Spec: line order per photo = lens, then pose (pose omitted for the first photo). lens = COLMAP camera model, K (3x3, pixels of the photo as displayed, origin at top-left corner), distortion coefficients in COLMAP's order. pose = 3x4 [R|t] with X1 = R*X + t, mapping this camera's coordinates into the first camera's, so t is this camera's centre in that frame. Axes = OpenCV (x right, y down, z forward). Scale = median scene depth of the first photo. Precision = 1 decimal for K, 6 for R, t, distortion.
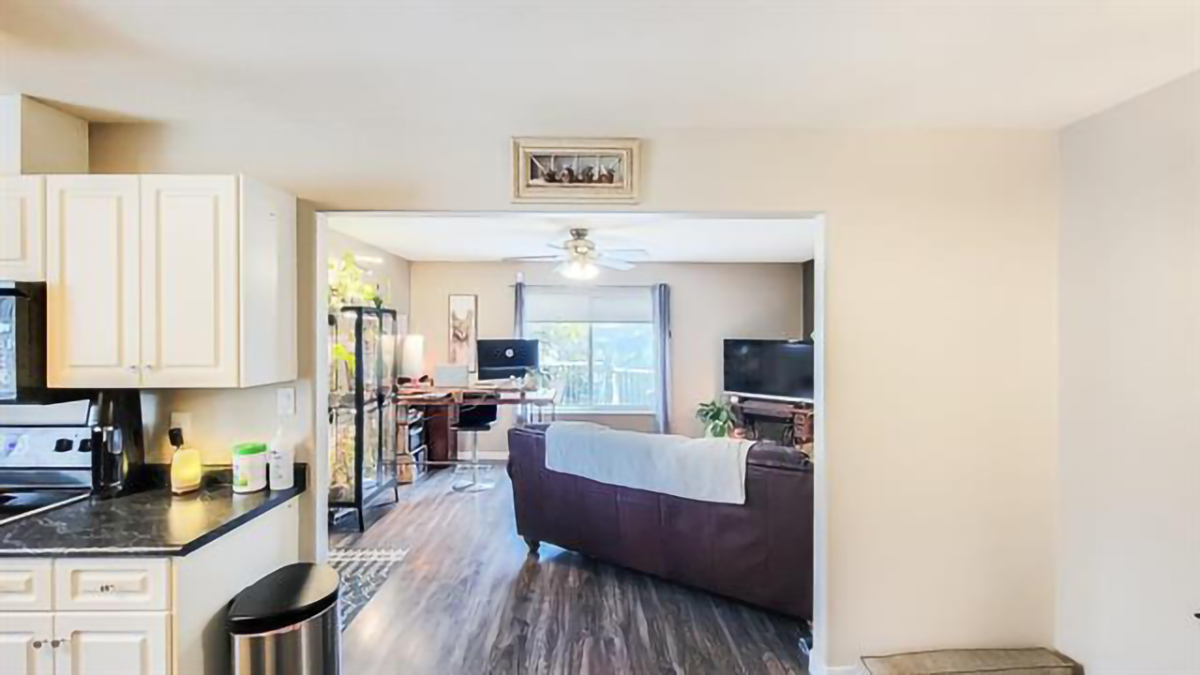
lens RADIAL K [[489.4, 0, 605.5], [0, 489.4, 333.6], [0, 0, 1]] dist [0.001049, -0.002367]
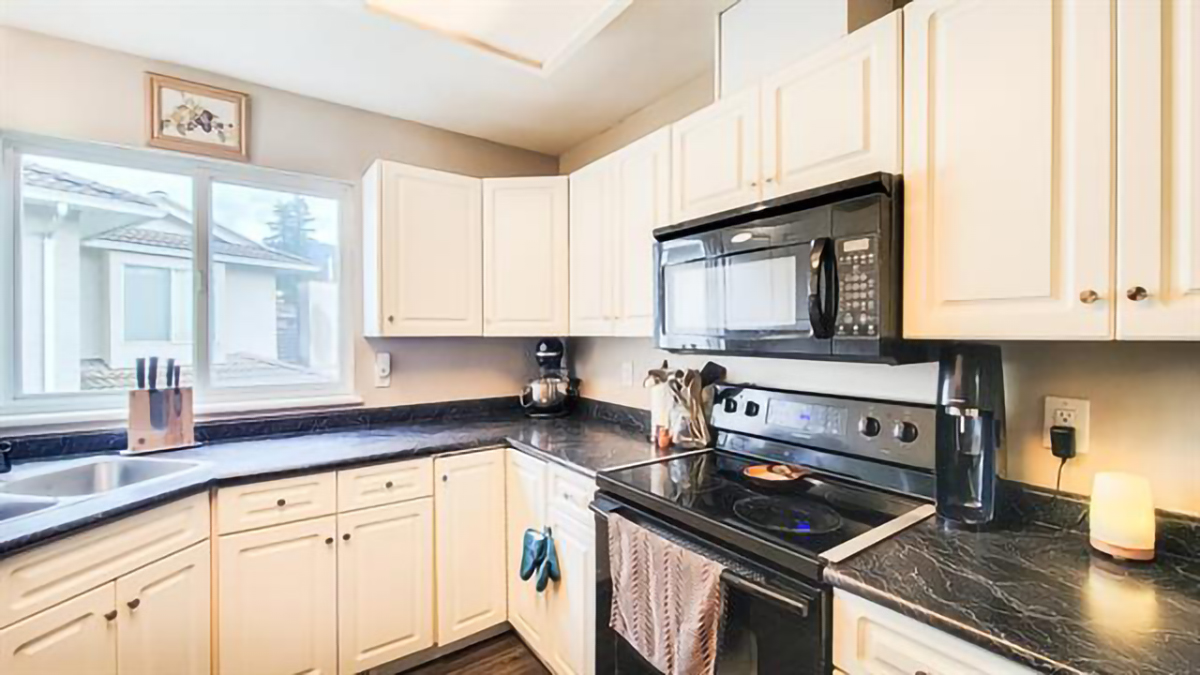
lens RADIAL K [[489.4, 0, 603.7], [0, 489.4, 339.1], [0, 0, 1]] dist [0.001049, -0.002367]
pose [[0.561559, 0.008542, -0.827393, -0.351848], [0.003502, 0.999913, 0.012700, 0.042810], [0.827429, -0.010029, 0.561480, 0.131042]]
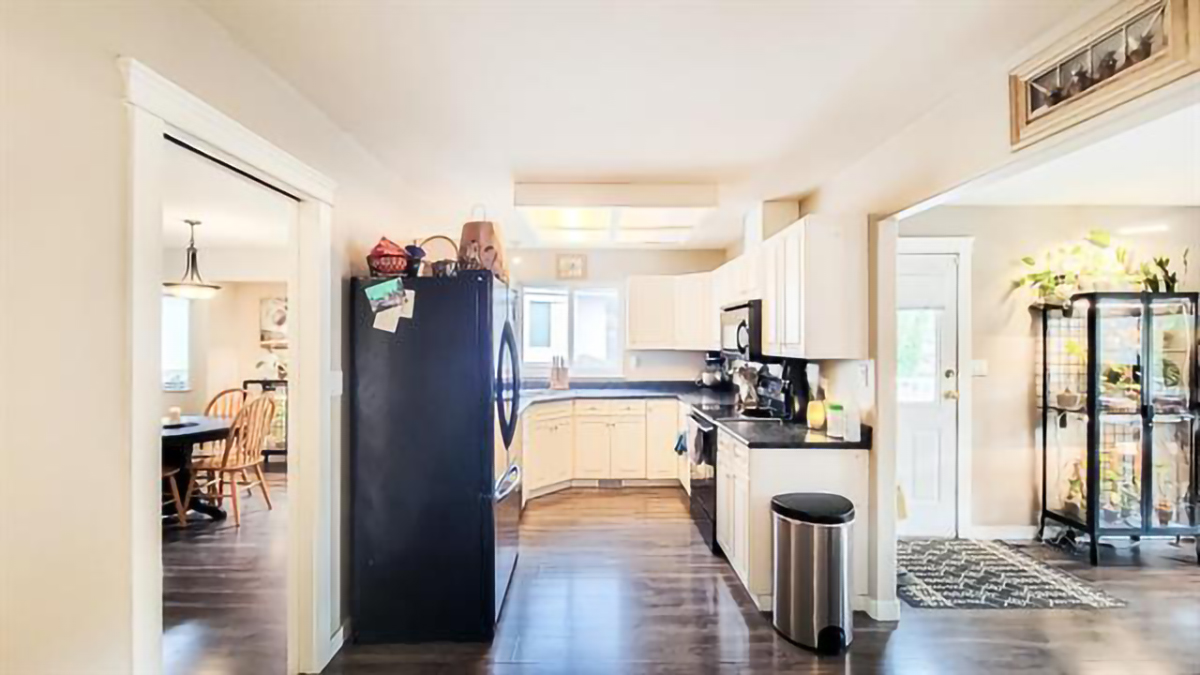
lens RADIAL K [[489.4, 0, 593.2], [0, 489.4, 337.5], [0, 0, 1]] dist [0.001049, -0.002367]
pose [[-0.023984, -0.005052, -0.999700, 0.322452], [0.001776, 0.999985, -0.005096, 0.022017], [0.999711, -0.001897, -0.023974, 0.164574]]
